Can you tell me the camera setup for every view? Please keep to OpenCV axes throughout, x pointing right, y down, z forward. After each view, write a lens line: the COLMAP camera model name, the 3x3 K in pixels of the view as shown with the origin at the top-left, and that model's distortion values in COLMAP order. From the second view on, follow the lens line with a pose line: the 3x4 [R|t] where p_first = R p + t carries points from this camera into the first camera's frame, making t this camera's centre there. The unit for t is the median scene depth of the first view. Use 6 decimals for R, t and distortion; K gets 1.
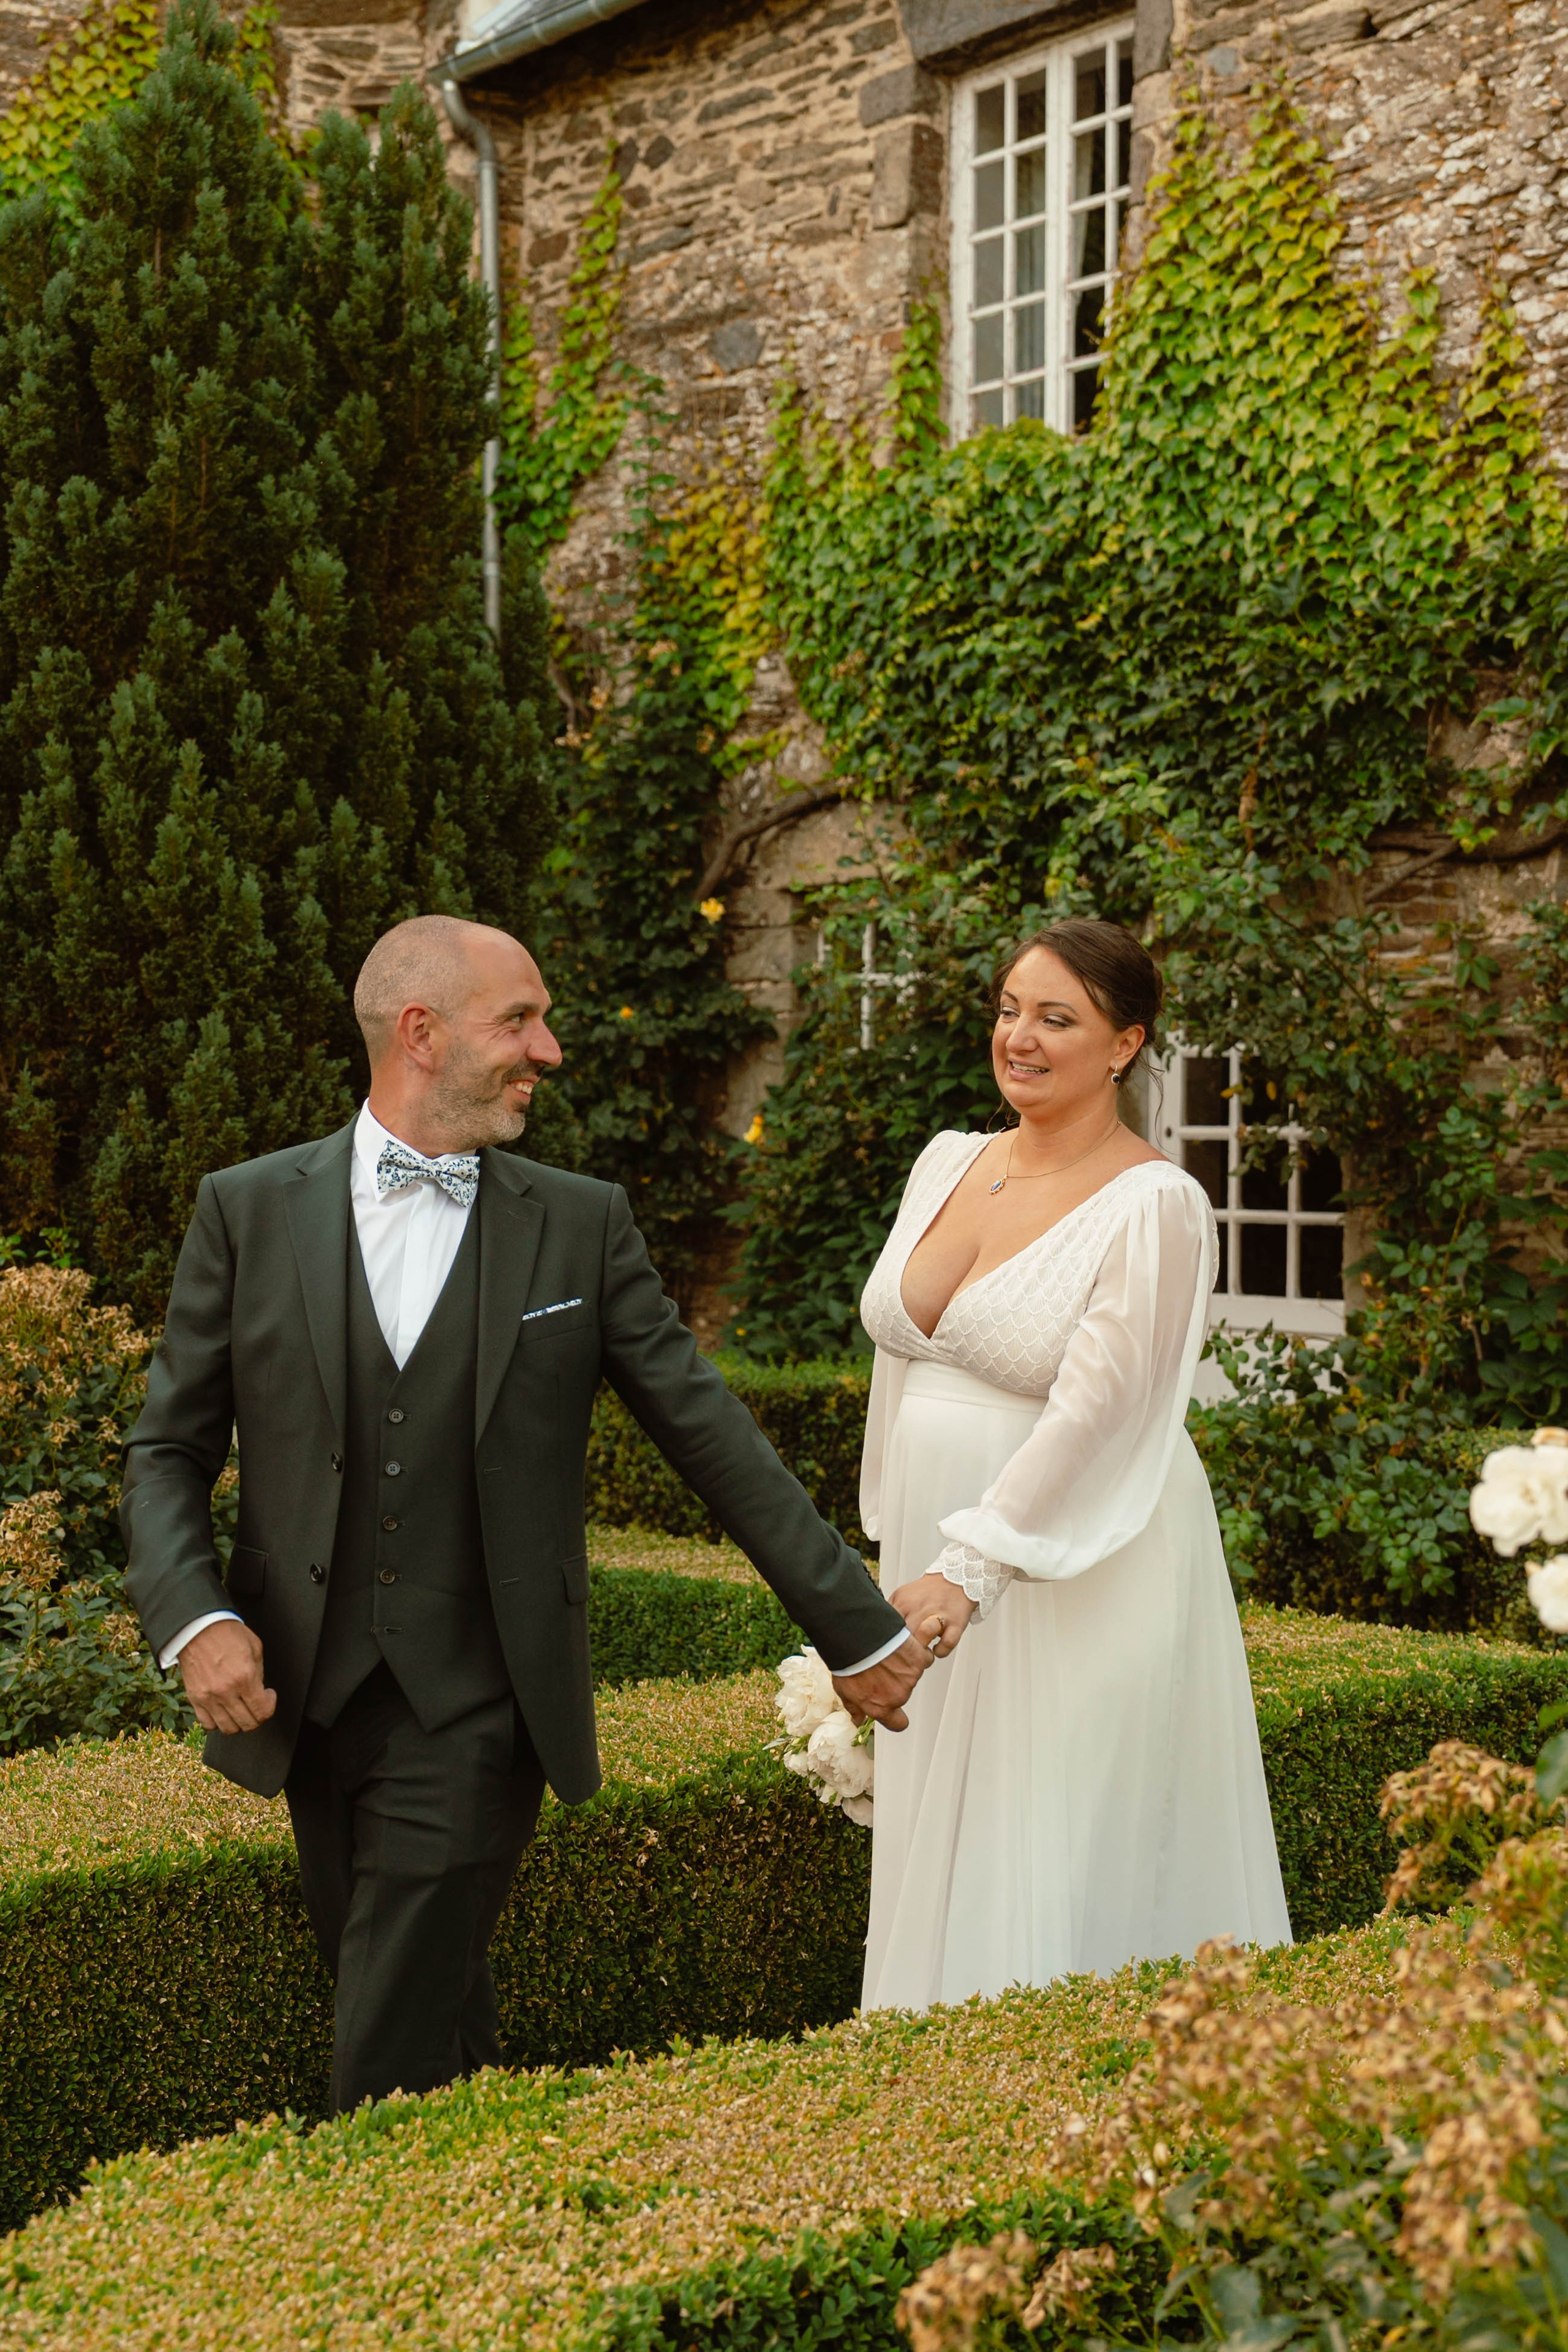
lens RADIAL K [[3612.8, 0, 1002.5], [0, 3612.8, 1081.3], [0, 0, 1]] dist [0.013605, 0.000000]
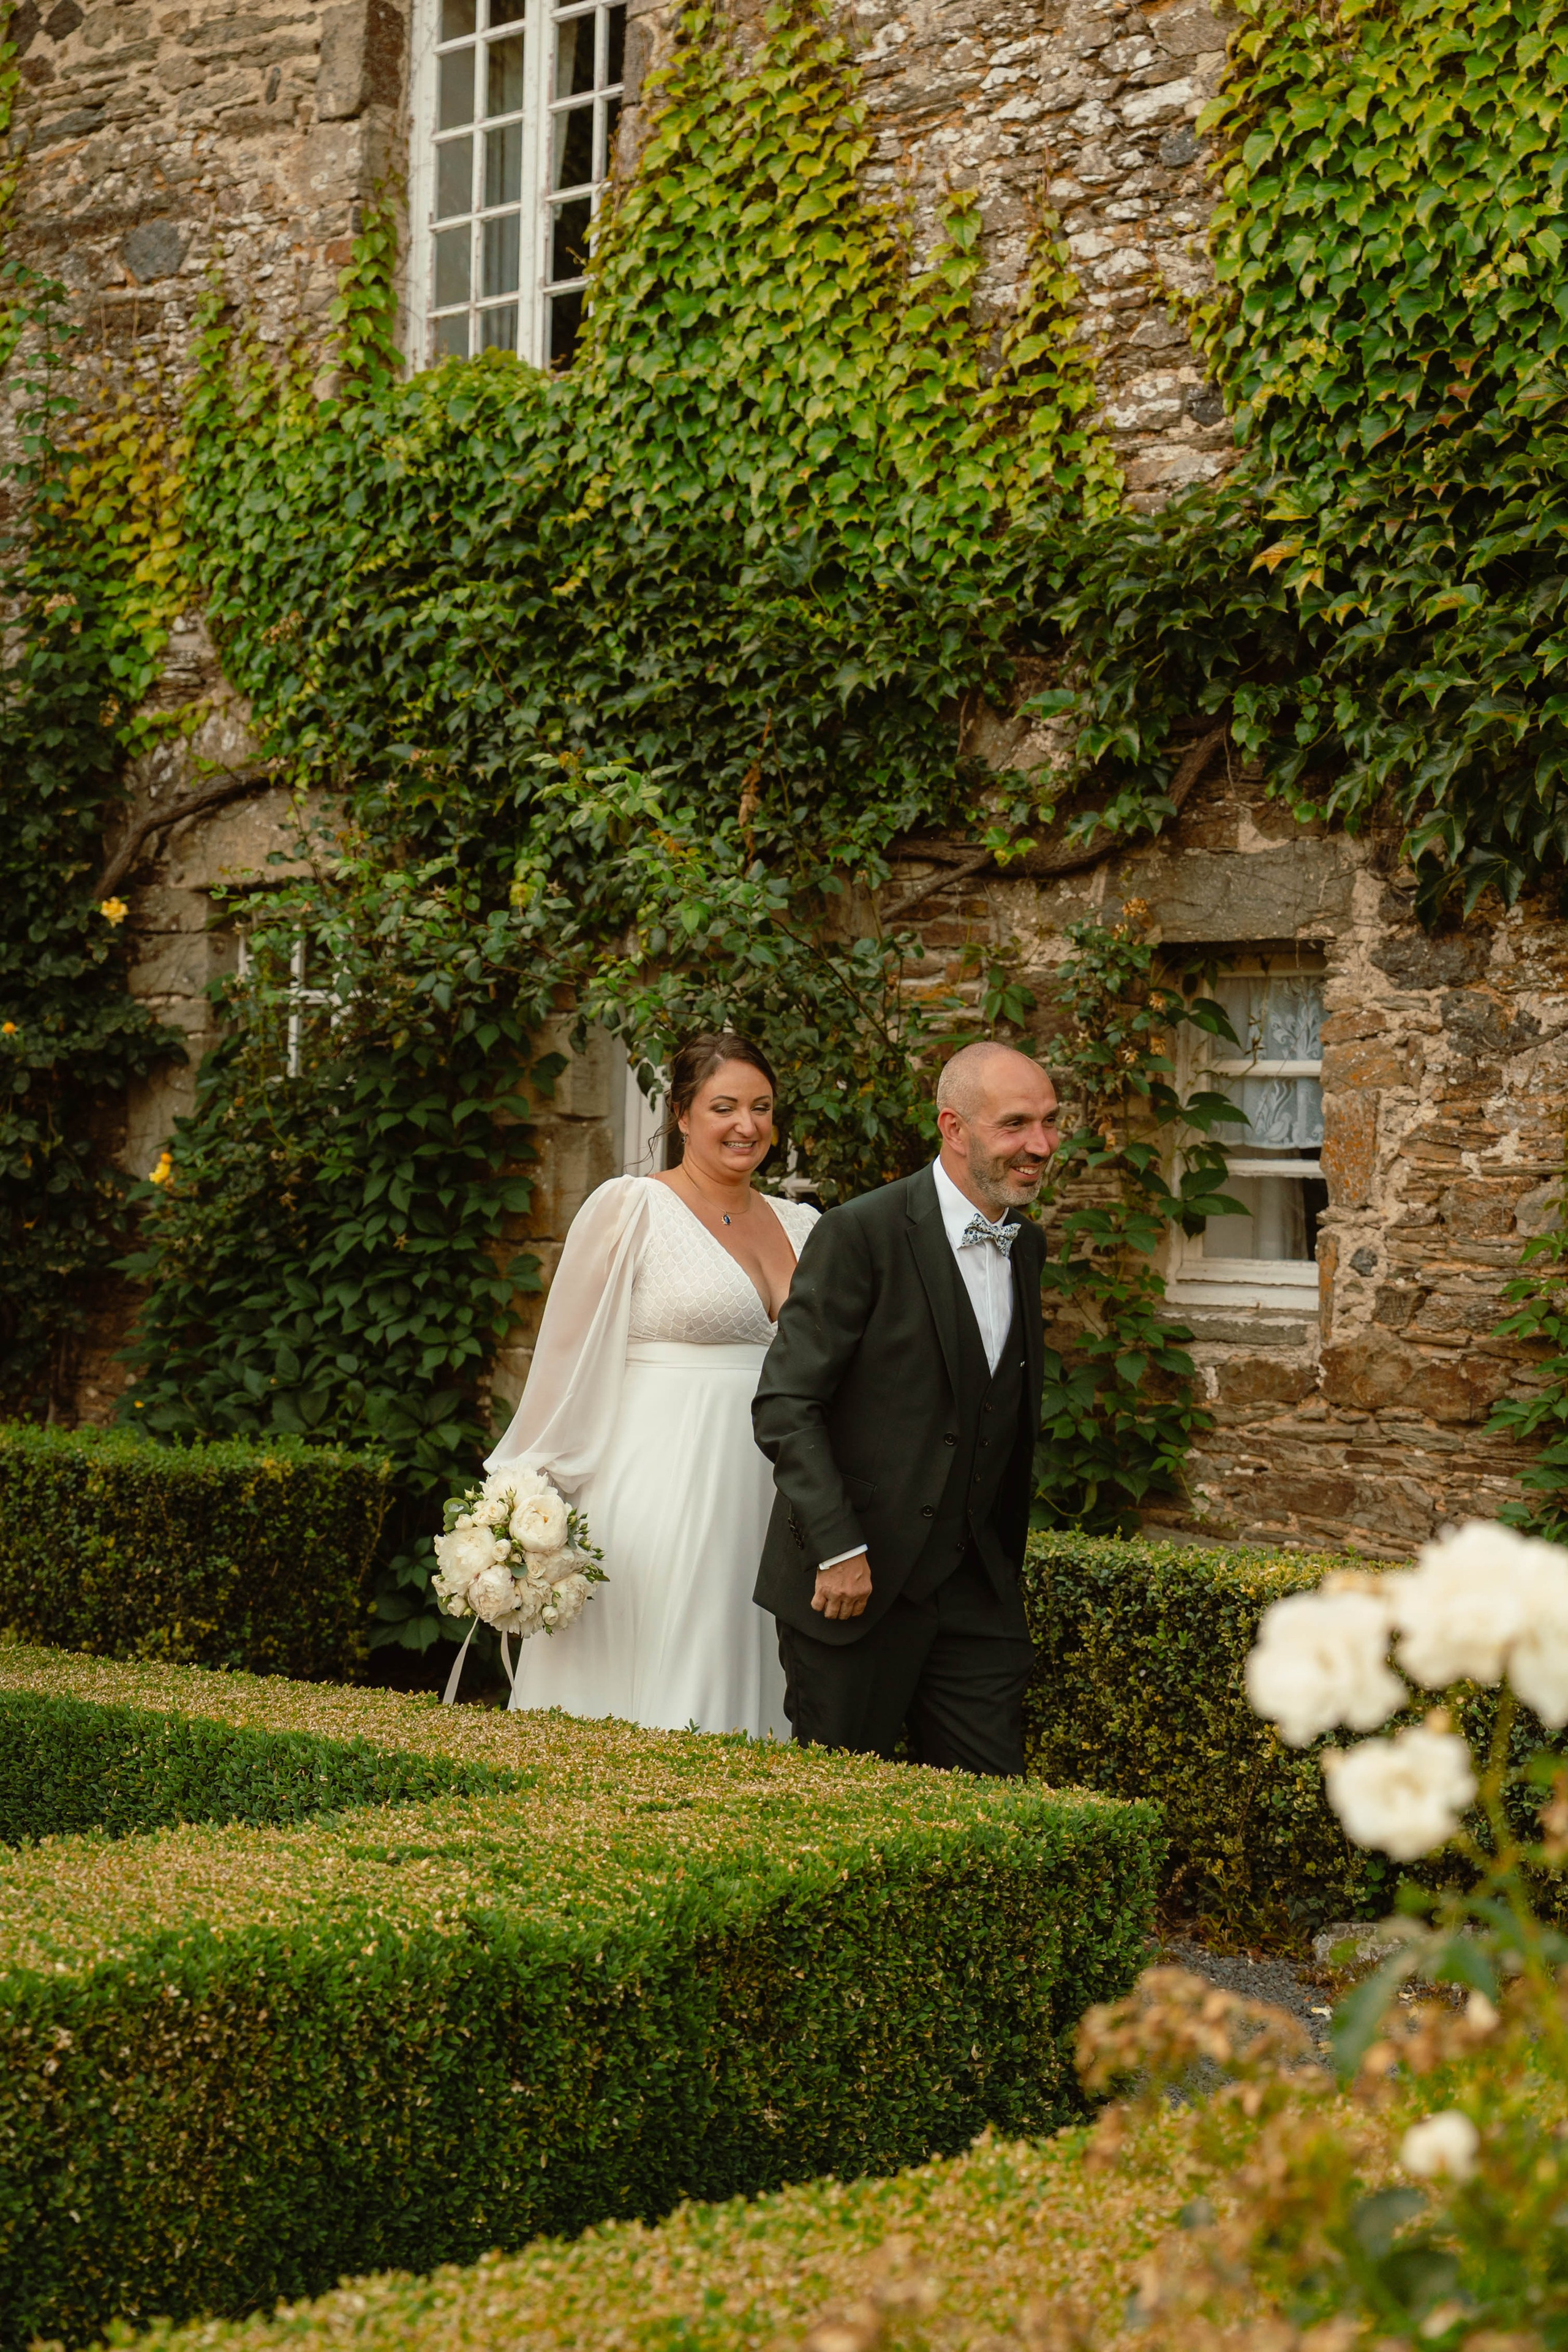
lens RADIAL K [[3904.1, 0, 831.0], [0, 3904.1, 1183.3], [0, 0, 1]] dist [0.018225, 0.000000]
pose [[0.993279, 0.019409, 0.114103, -0.017125], [-0.020980, 0.999701, 0.012583, 0.001983], [-0.113824, -0.014892, 0.993389, 0.065932]]
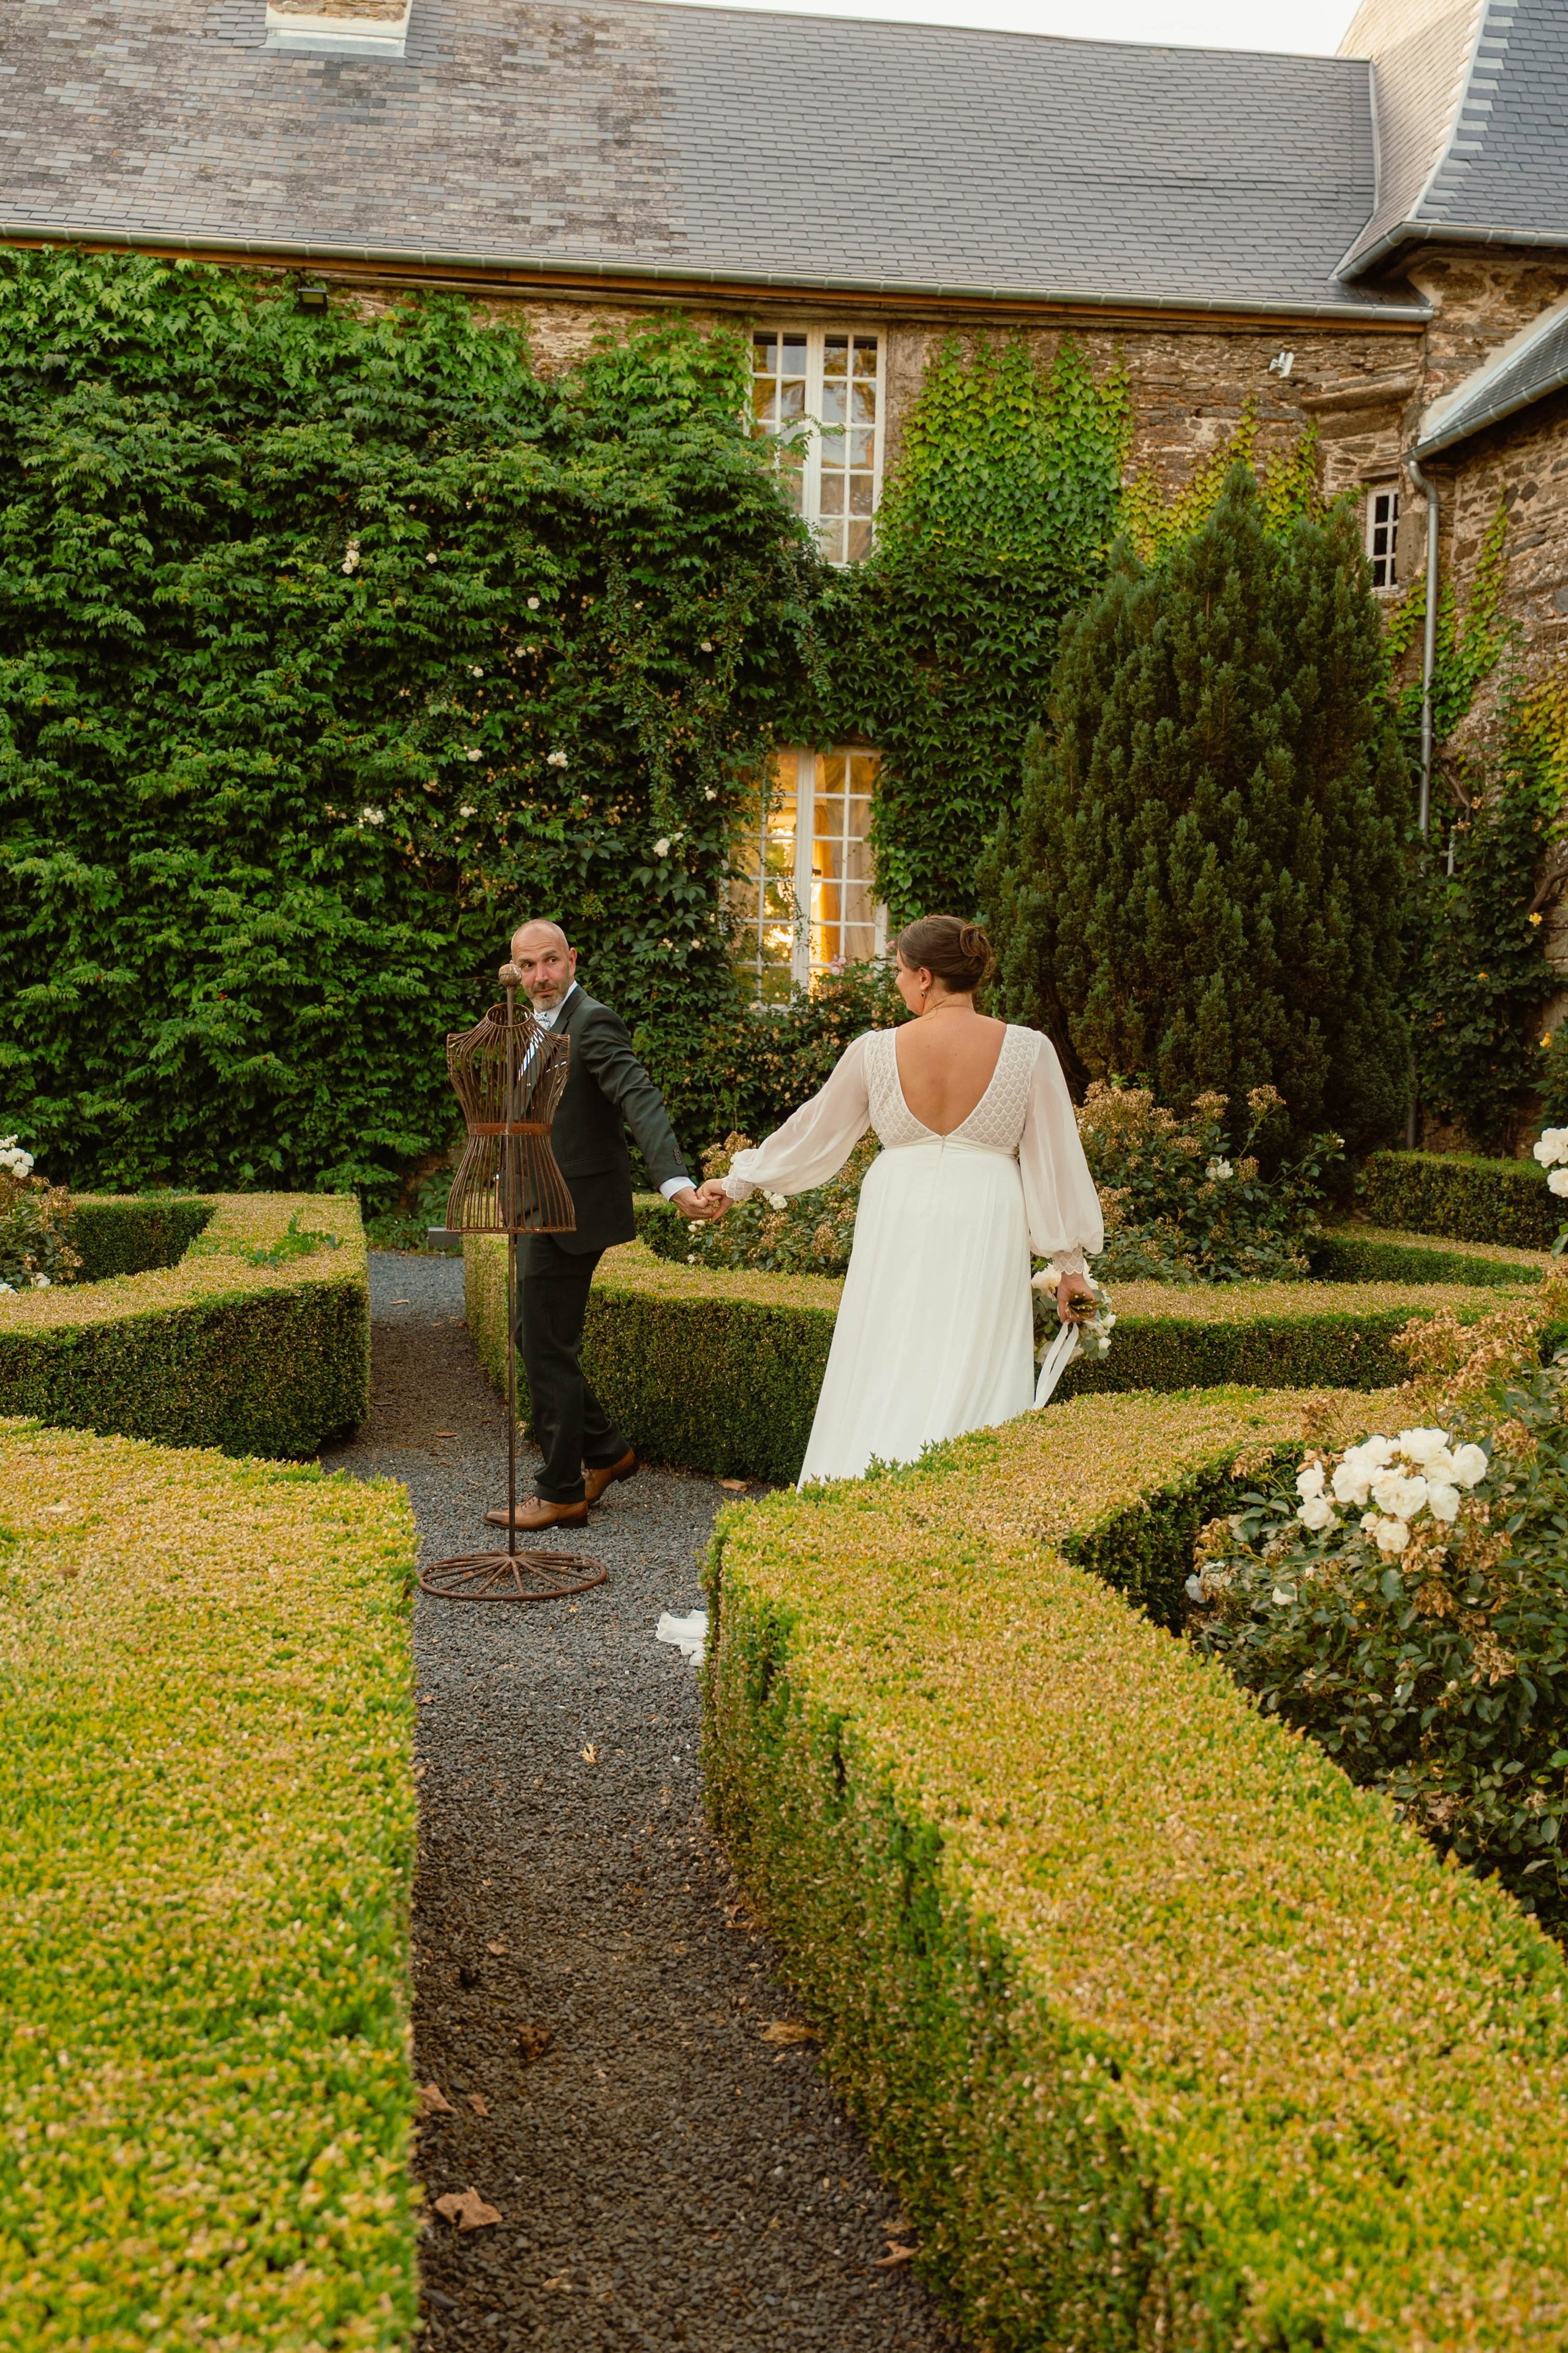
lens RADIAL K [[2439.2, 0, 780.4], [0, 2439.2, 1174.2], [0, 0, 1]] dist [0.046821, 0.000000]
pose [[0.892959, 0.041649, -0.448206, 0.146325], [-0.015065, 0.997918, 0.062717, 0.009444], [0.449885, -0.049251, 0.891727, -0.290687]]
